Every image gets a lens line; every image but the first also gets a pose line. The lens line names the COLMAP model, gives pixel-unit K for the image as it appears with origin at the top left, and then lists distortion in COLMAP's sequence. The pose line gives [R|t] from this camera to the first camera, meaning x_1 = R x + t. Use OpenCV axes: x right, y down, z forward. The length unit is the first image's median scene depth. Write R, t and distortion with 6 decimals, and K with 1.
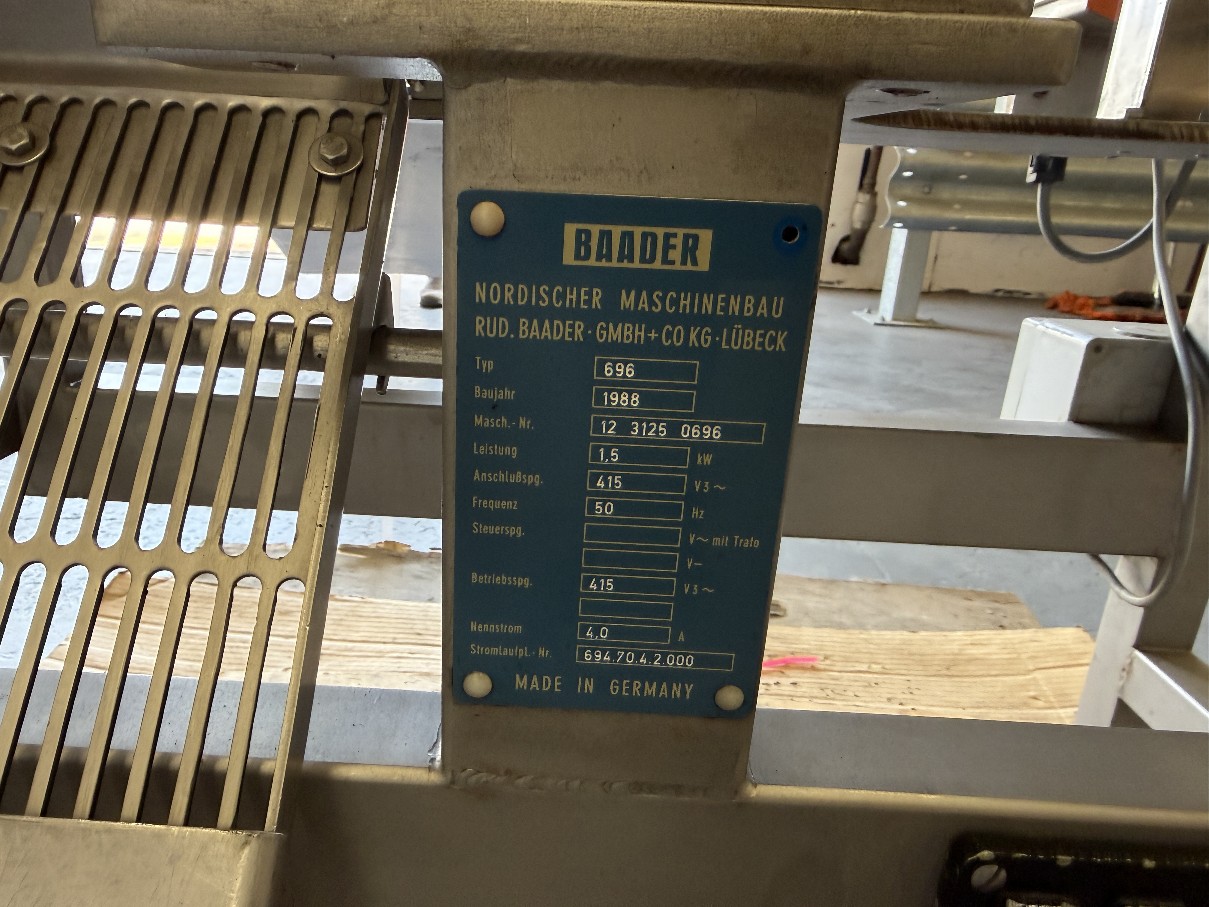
lens RADIAL K [[879.1, 0, 522.1], [0, 879.1, 436.8], [0, 0, 1]] dist [0.050135, -0.096948]
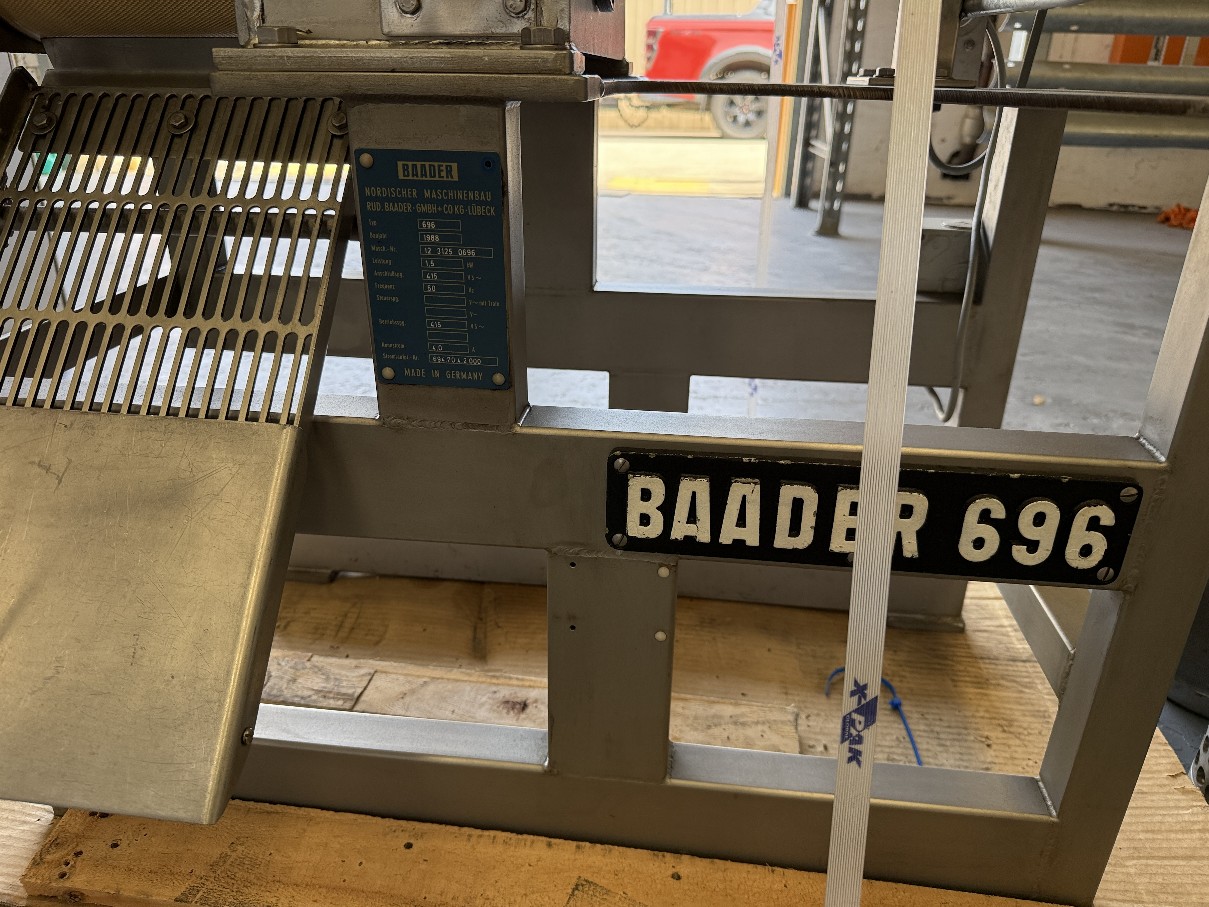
lens RADIAL K [[864.1, 0, 604.5], [0, 864.1, 453.5], [0, 0, 1]] dist [-0.001364, -0.007846]
pose [[0.996919, 0.009142, -0.077909, 0.732517], [-0.000837, 0.994370, 0.105964, 0.274553], [0.078439, -0.105572, 0.991313, -1.257139]]
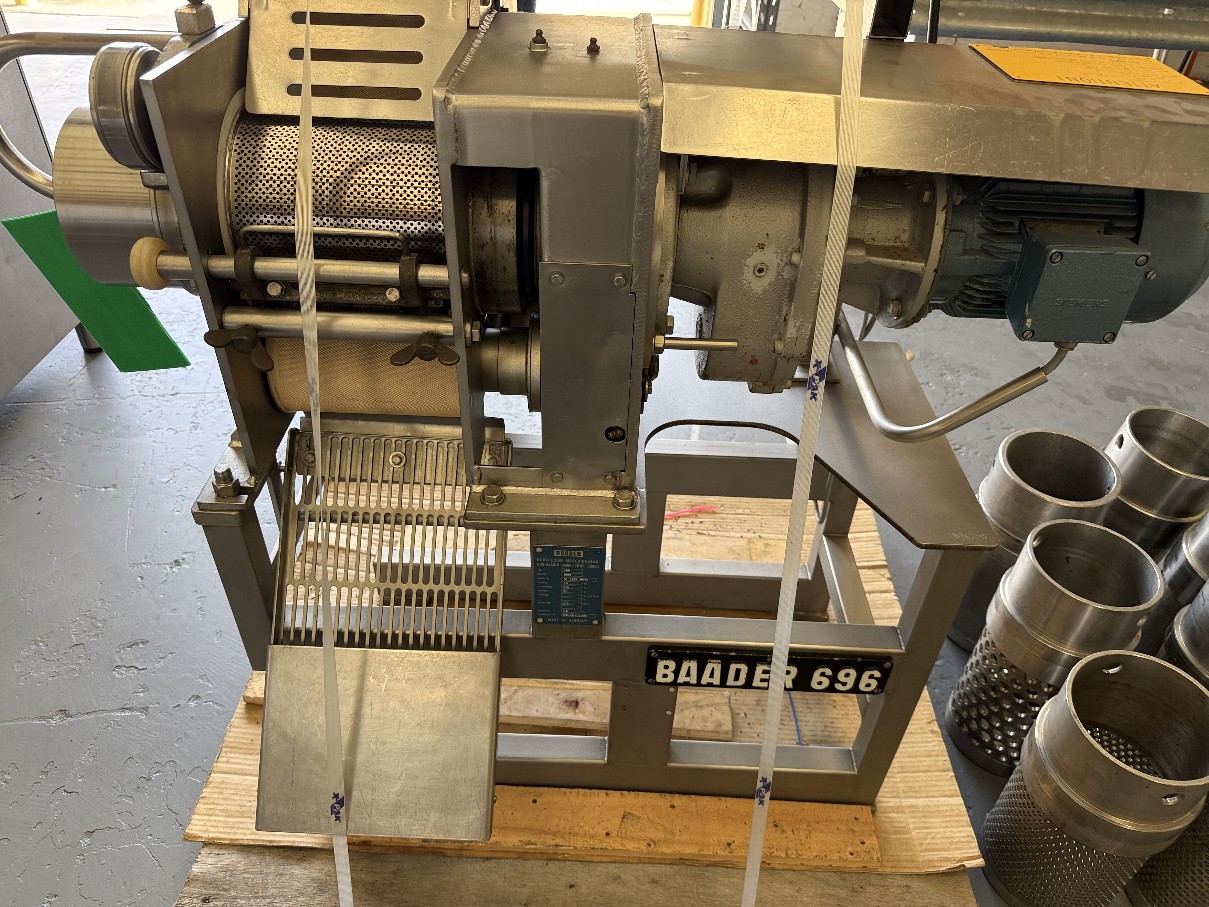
lens RADIAL K [[858.8, 0, 601.7], [0, 858.8, 433.7], [0, 0, 1]] dist [0.005748, -0.019025]
pose [[0.999856, -0.010332, 0.013475, 0.237433], [0.005218, 0.942135, 0.335194, -2.282360], [-0.016159, -0.335075, 0.942053, -3.087006]]
